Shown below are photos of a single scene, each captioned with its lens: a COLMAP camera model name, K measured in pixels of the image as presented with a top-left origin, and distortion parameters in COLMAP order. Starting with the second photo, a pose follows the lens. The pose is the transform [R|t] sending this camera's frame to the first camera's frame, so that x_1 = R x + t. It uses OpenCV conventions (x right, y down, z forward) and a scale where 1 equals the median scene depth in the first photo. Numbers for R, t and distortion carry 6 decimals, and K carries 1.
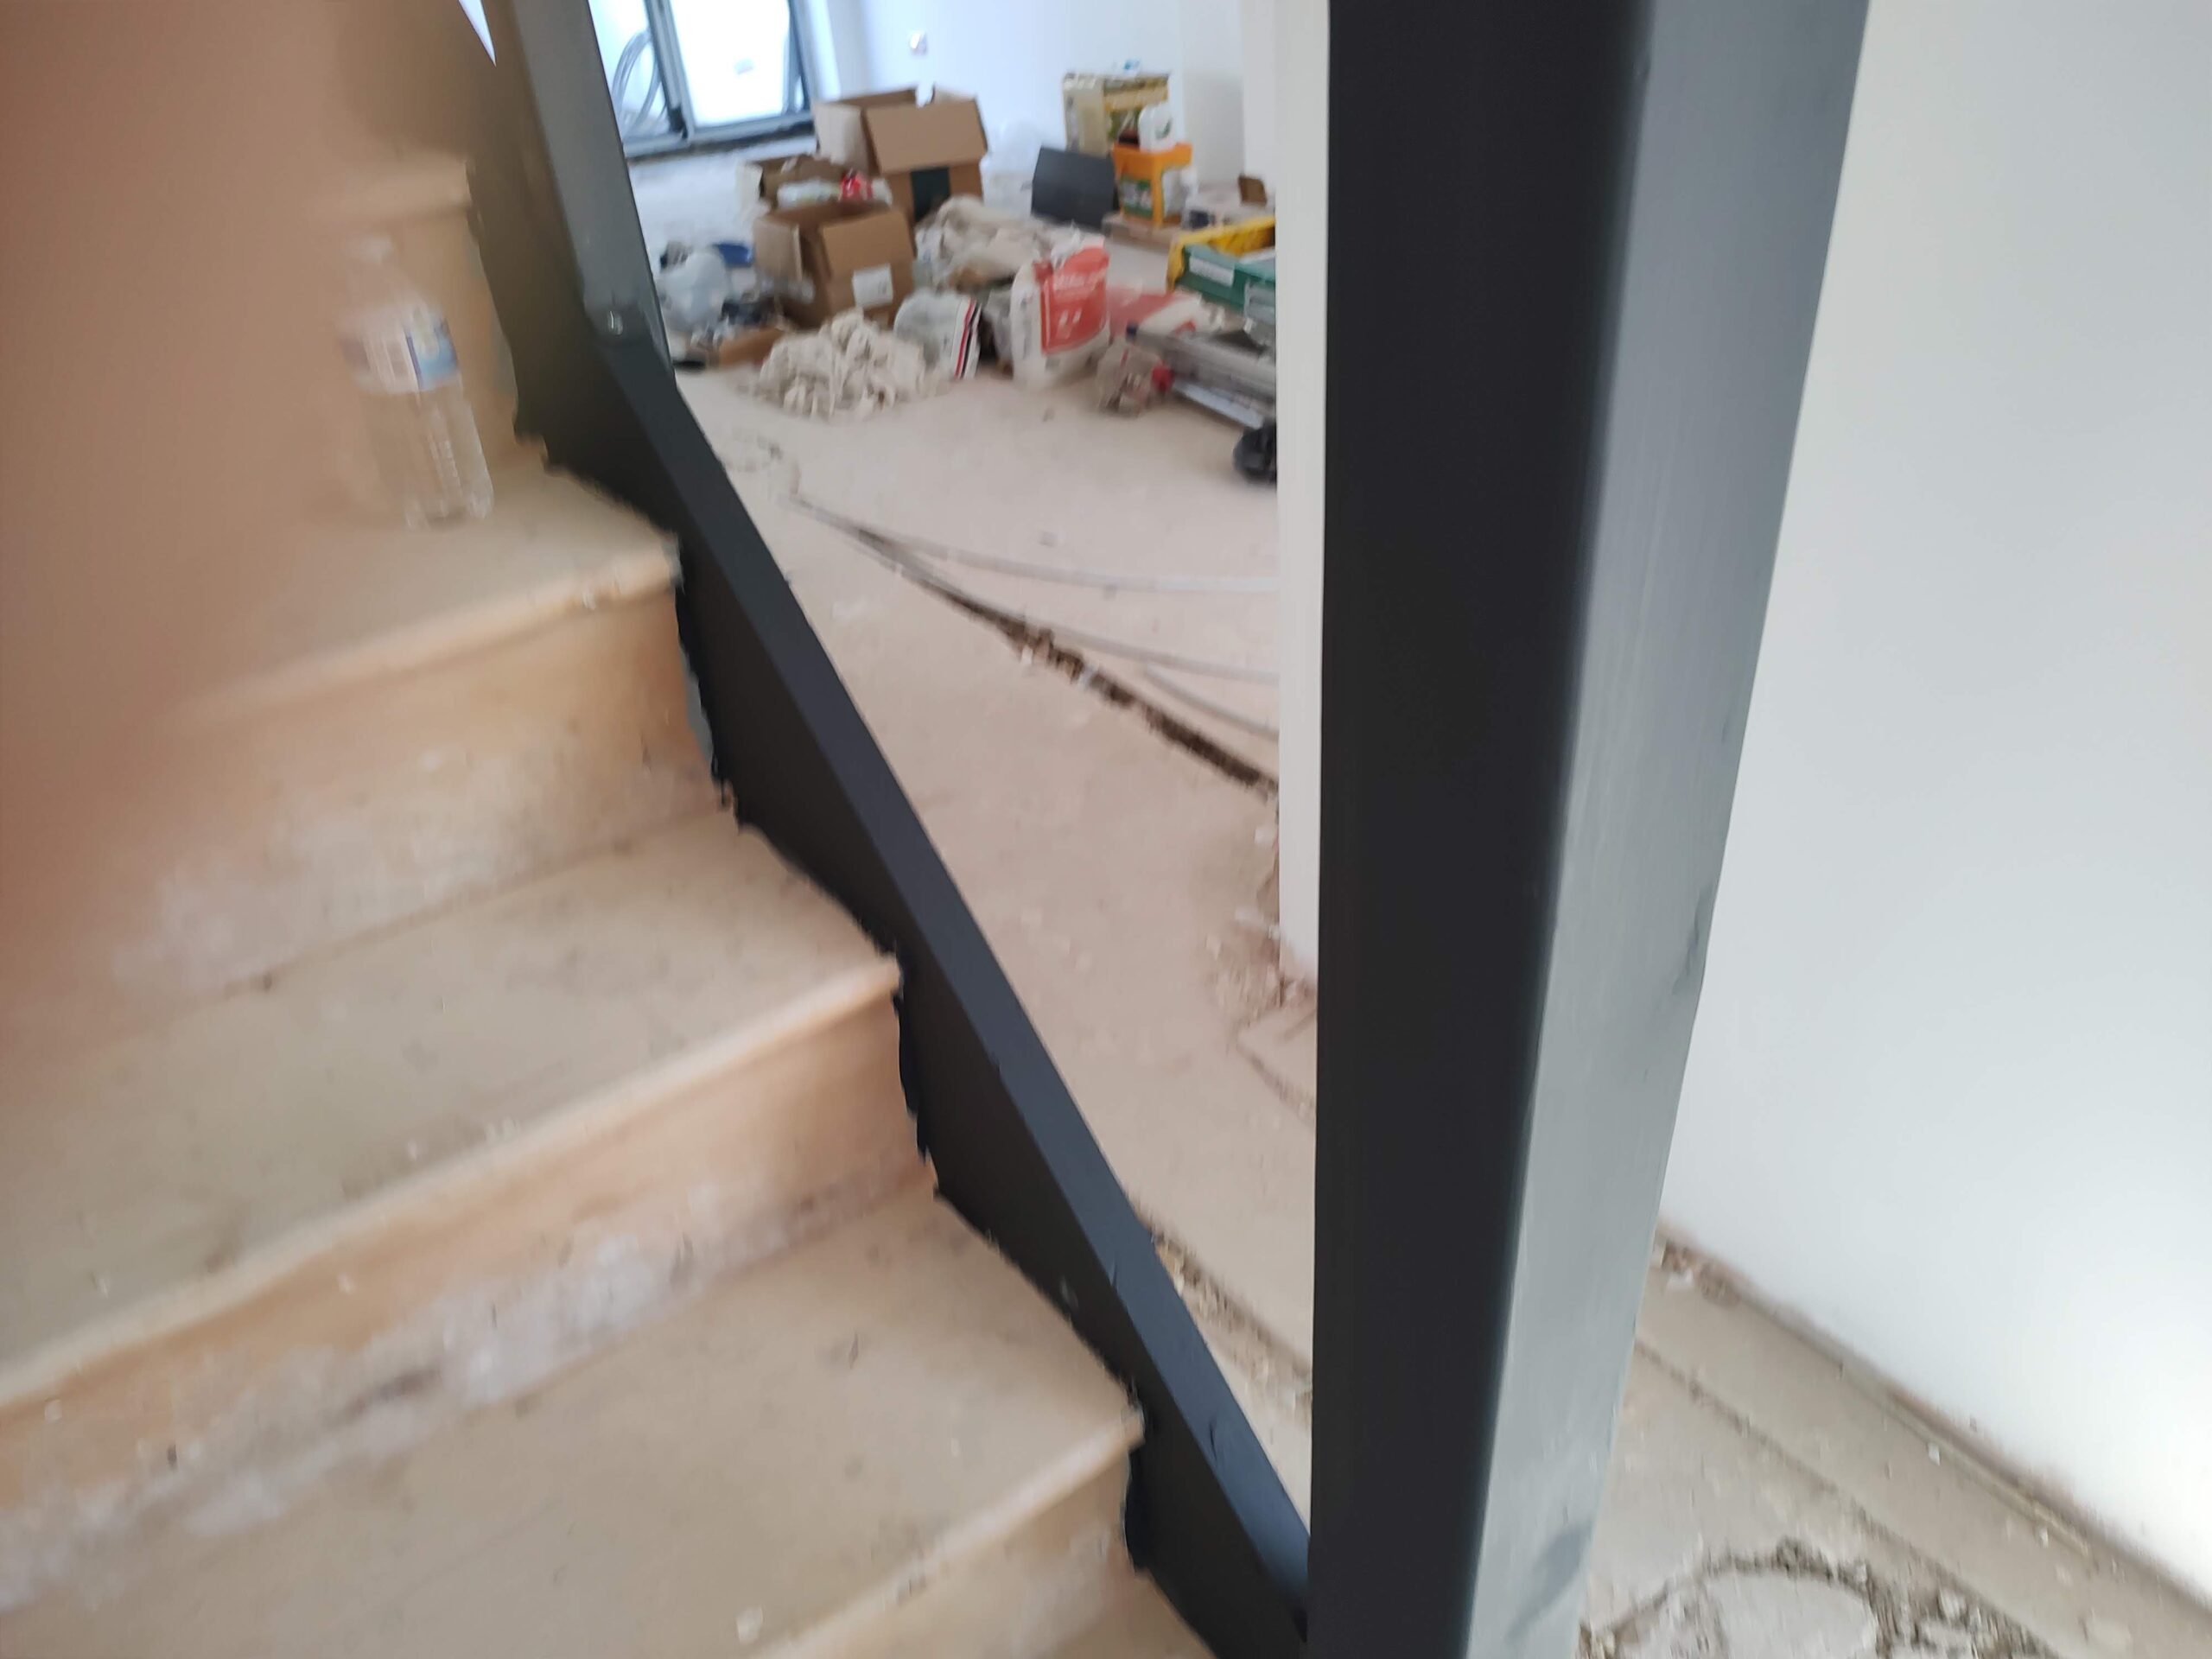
lens RADIAL K [[1540.8, 0, 1170.3], [0, 1540.8, 709.3], [0, 0, 1]] dist [0.026352, -0.030874]
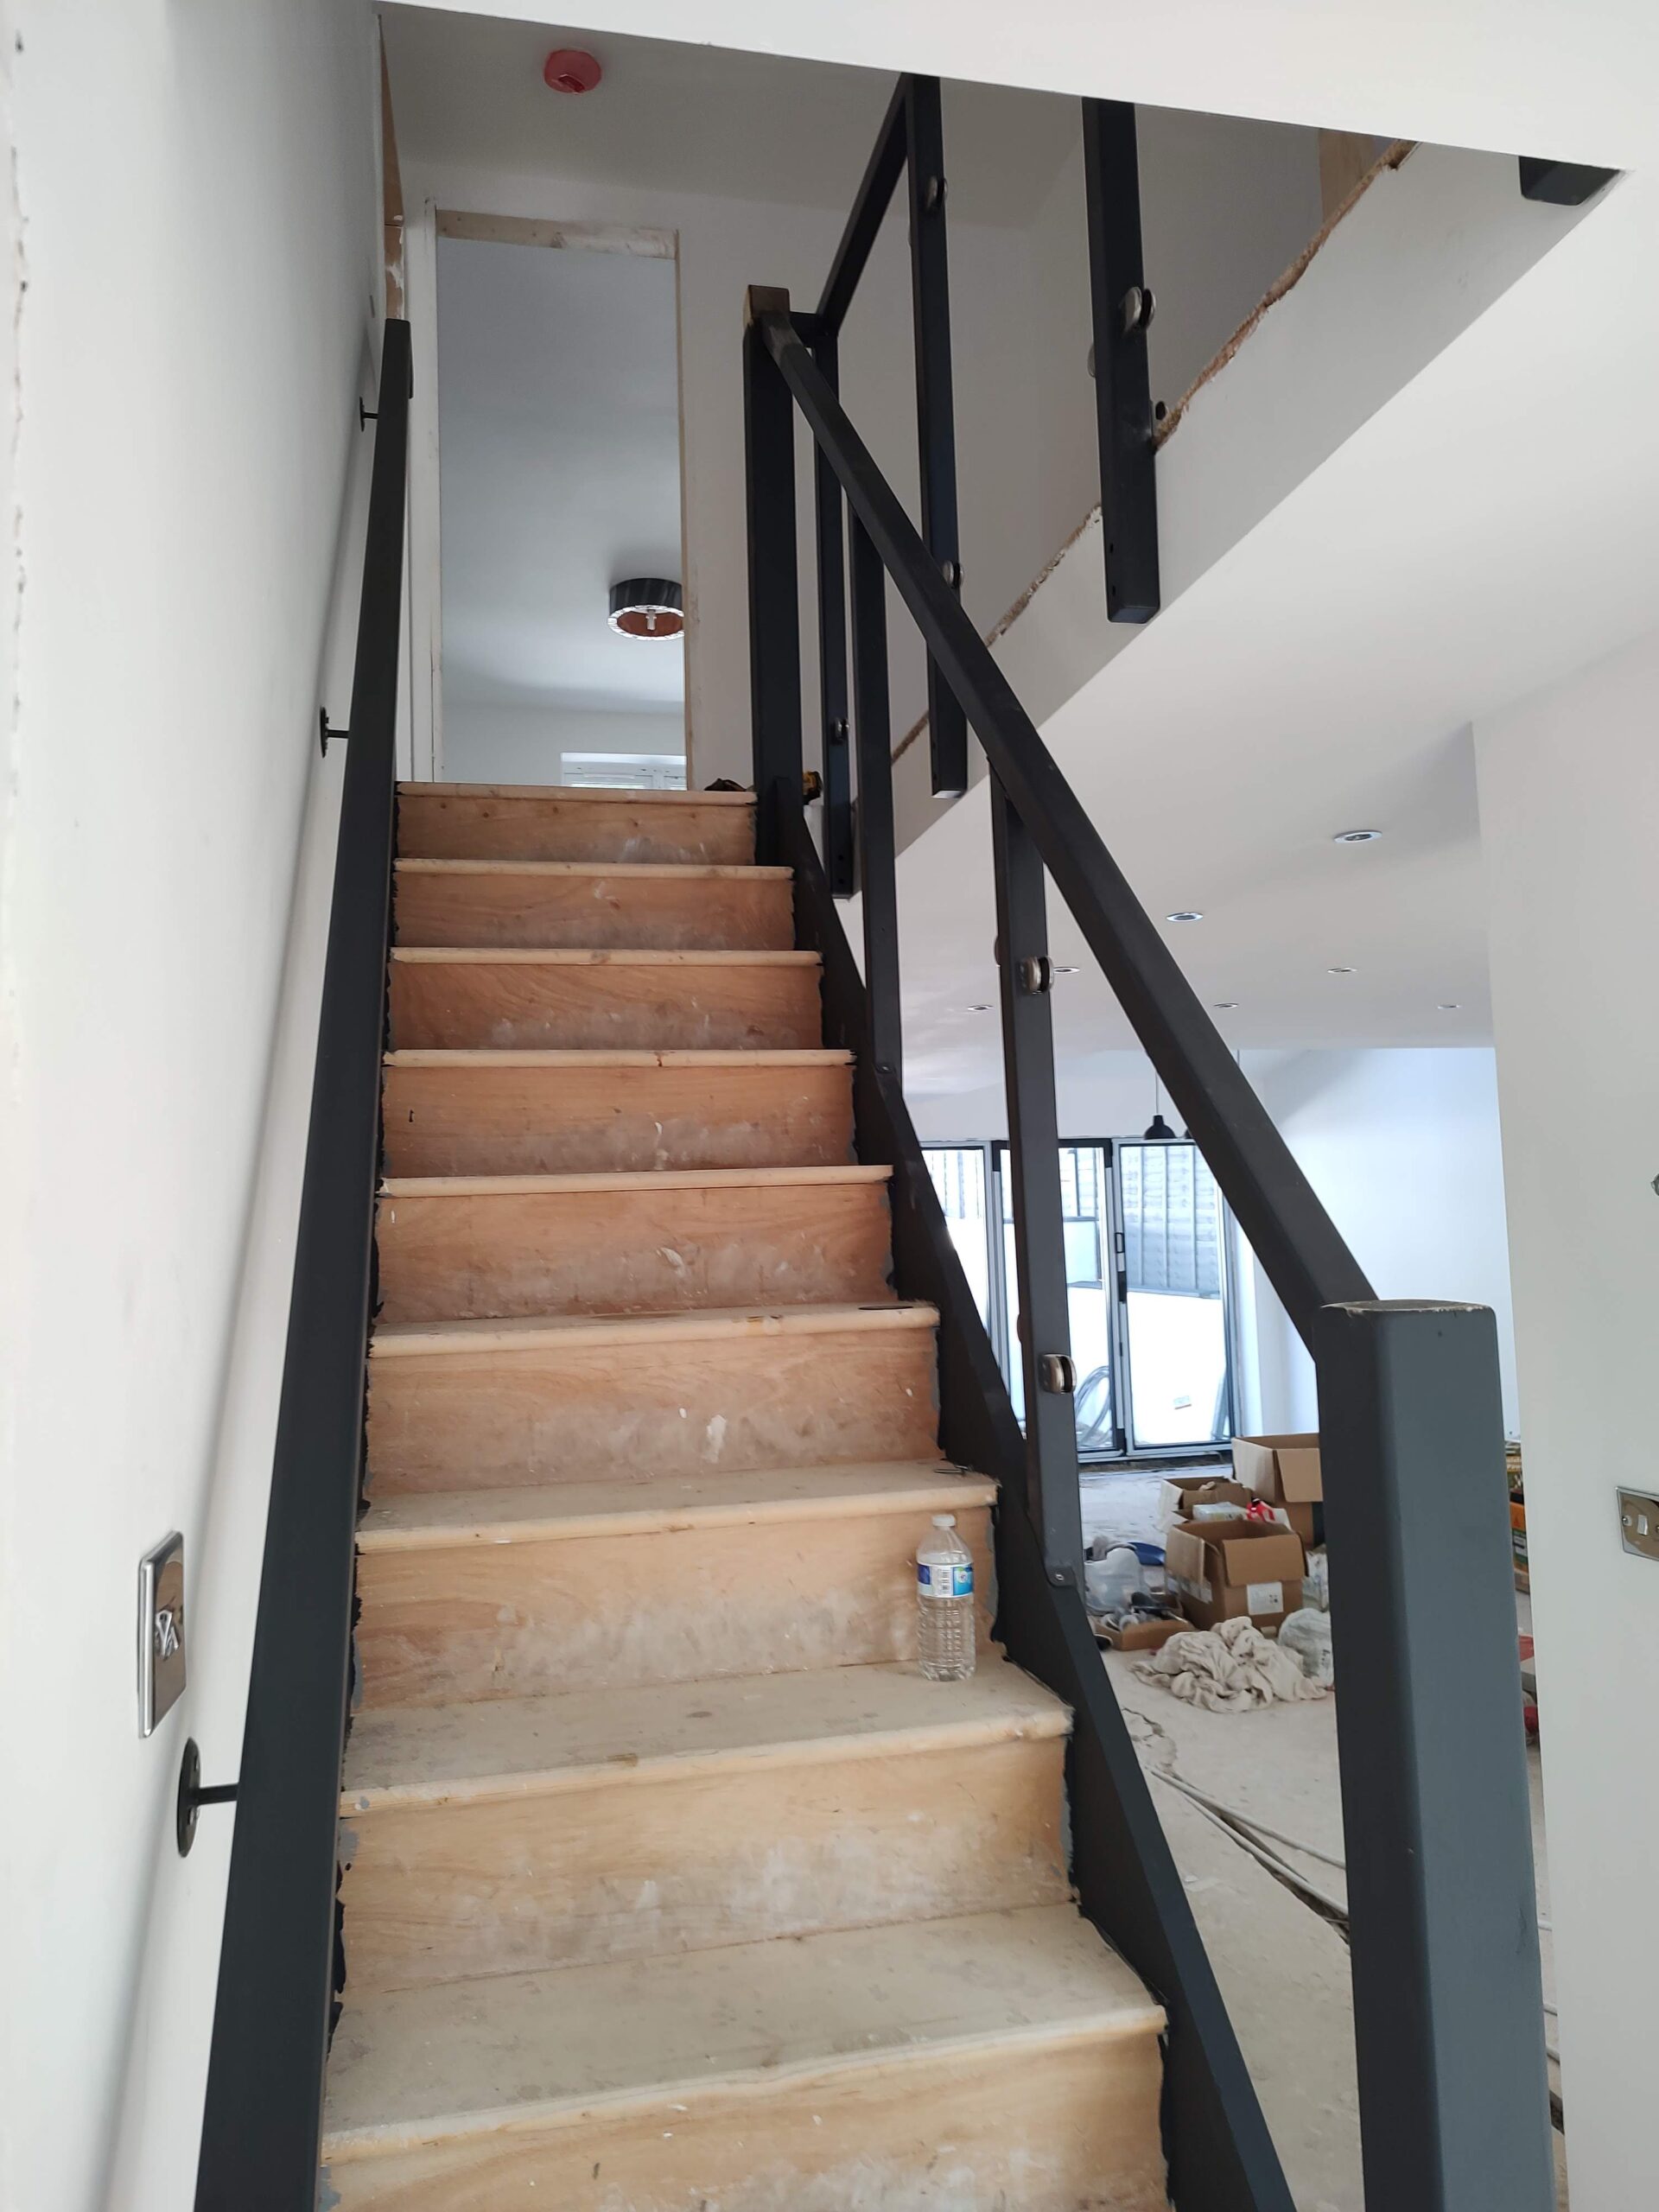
lens RADIAL K [[1540.8, 0, 829.5], [0, 1540.8, 1106.0], [0, 0, 1]] dist [0.026352, -0.030874]
pose [[0.886605, -0.011649, -0.462381, 0.055644], [-0.241855, 0.840448, -0.484926, 0.052357], [0.394257, 0.541767, 0.742328, -0.170414]]
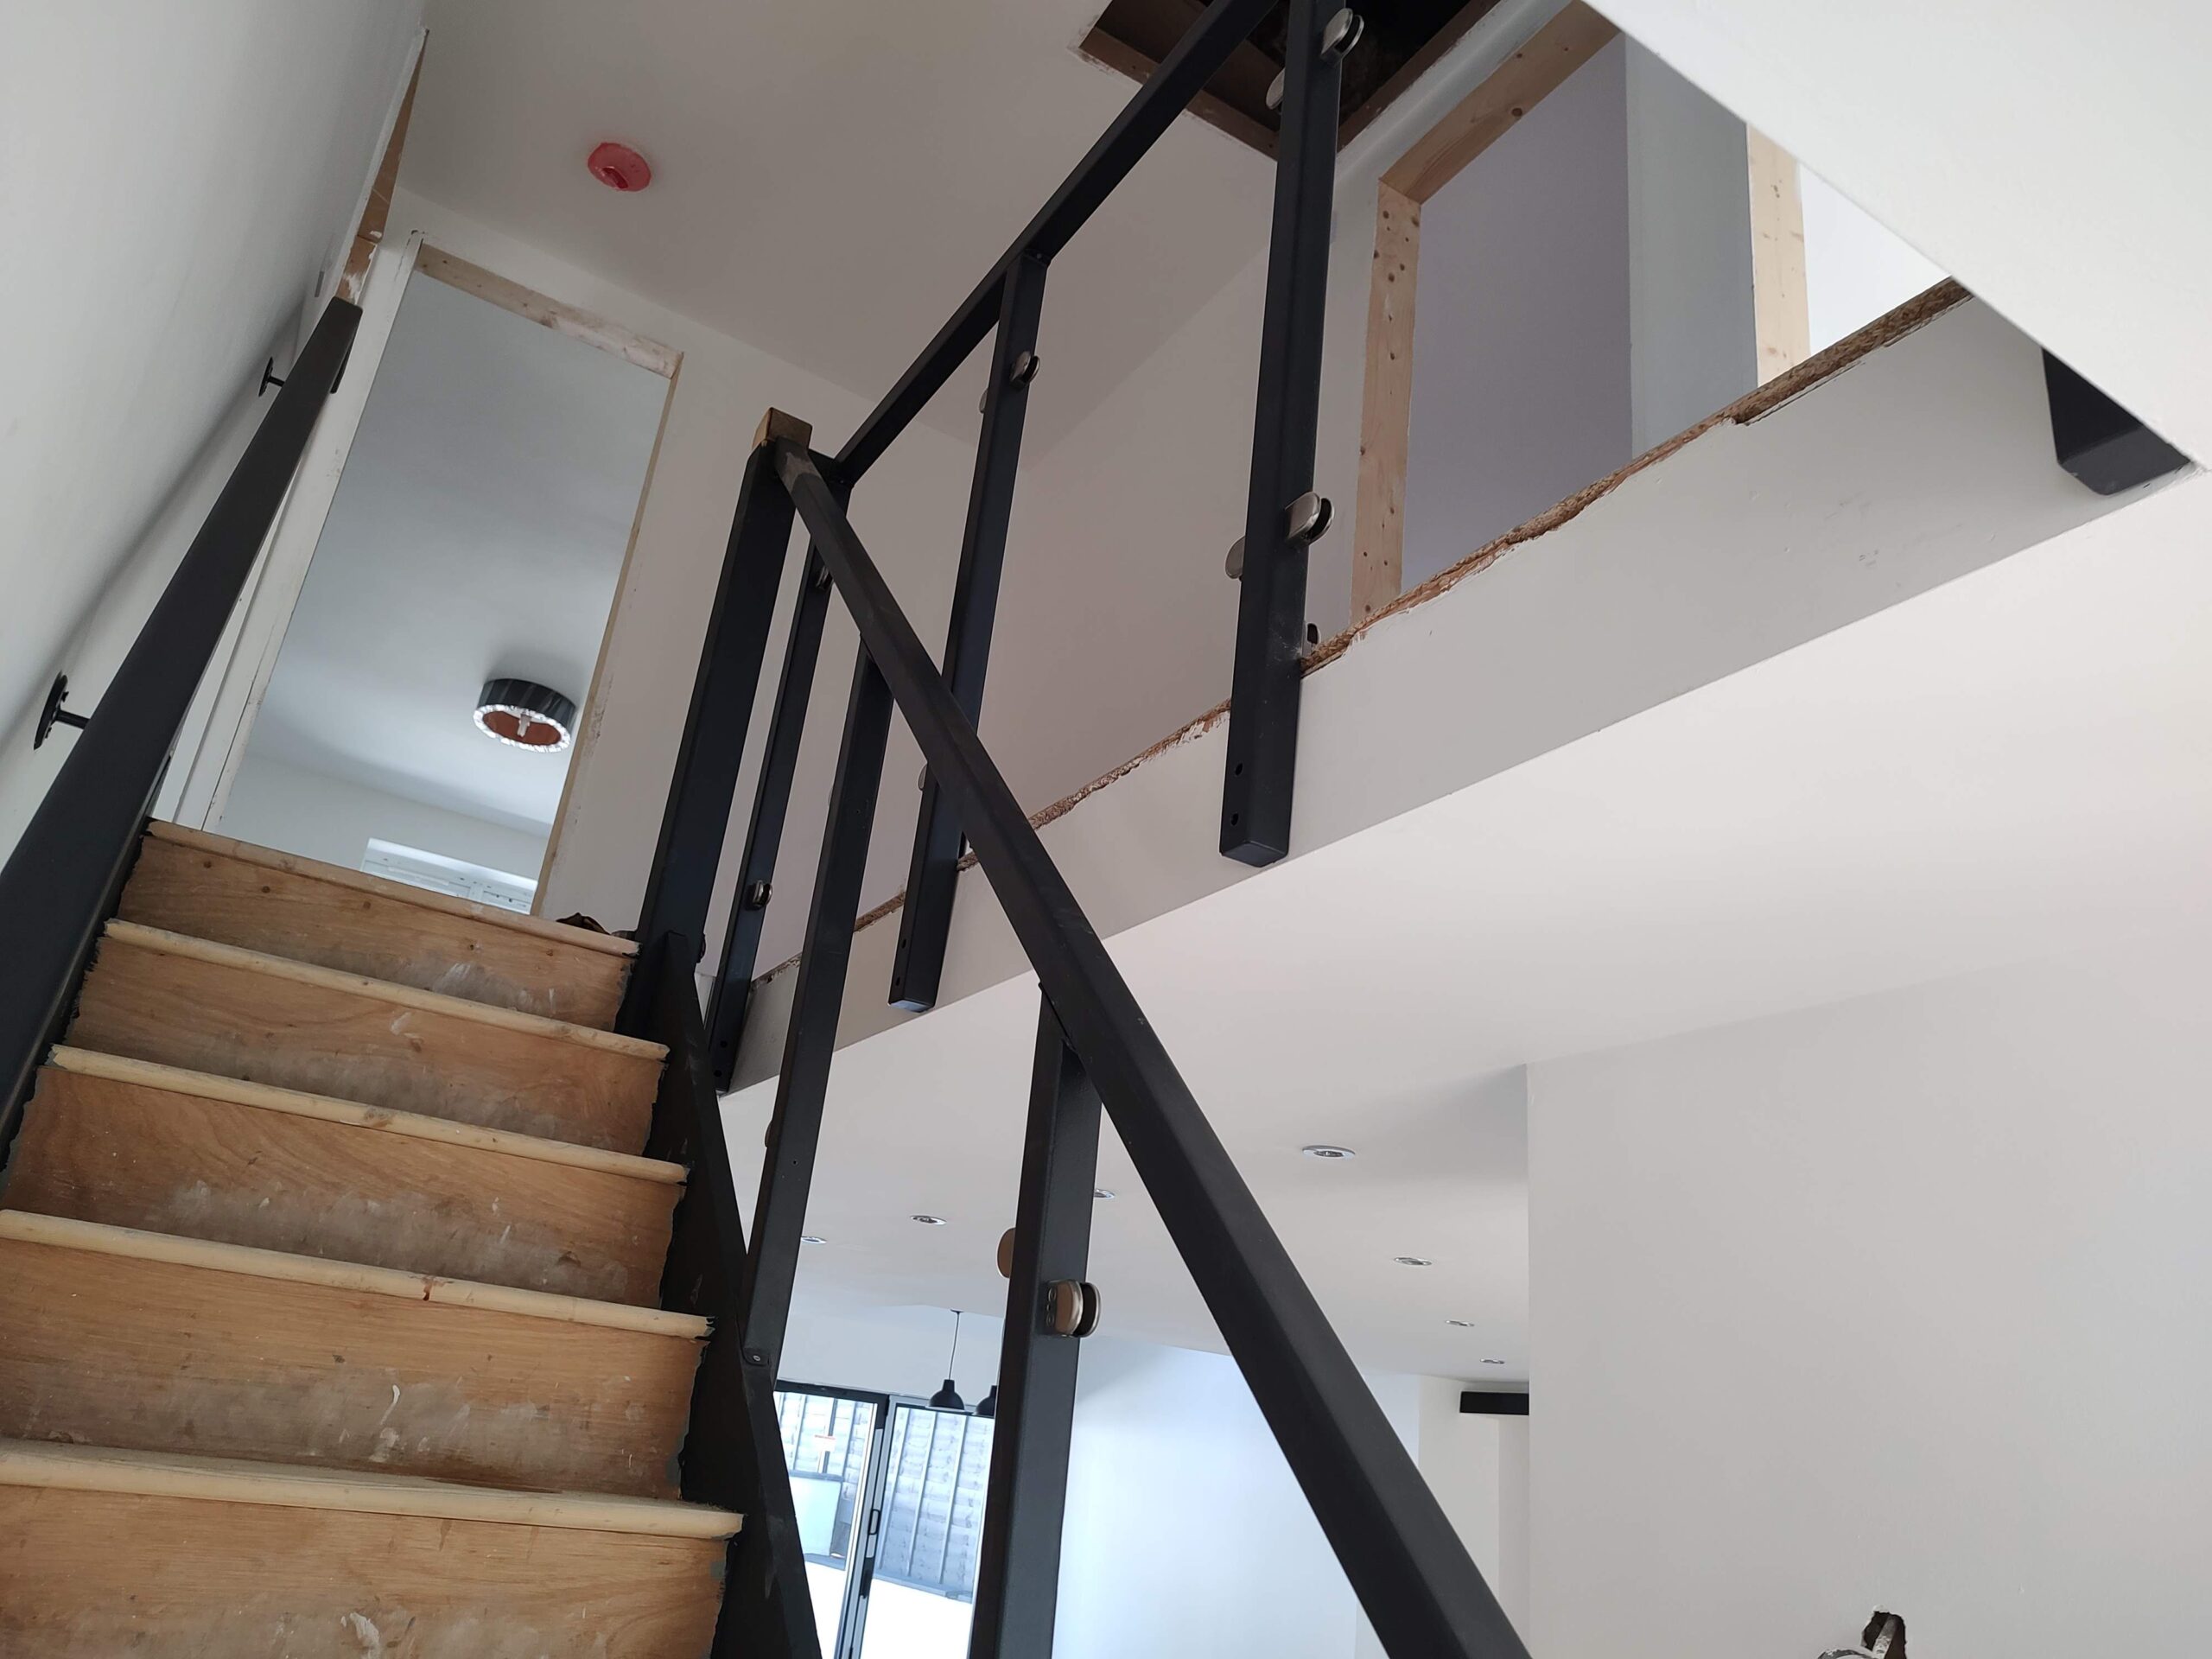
lens RADIAL K [[1568.9, 0, 1114.7], [0, 1568.9, 853.3], [0, 0, 1]] dist [0.024360, -0.033470]
pose [[0.978482, 0.093203, -0.184079, -0.033022], [-0.202385, 0.607171, -0.768364, -0.021589], [0.040154, 0.789086, 0.612970, -0.103590]]
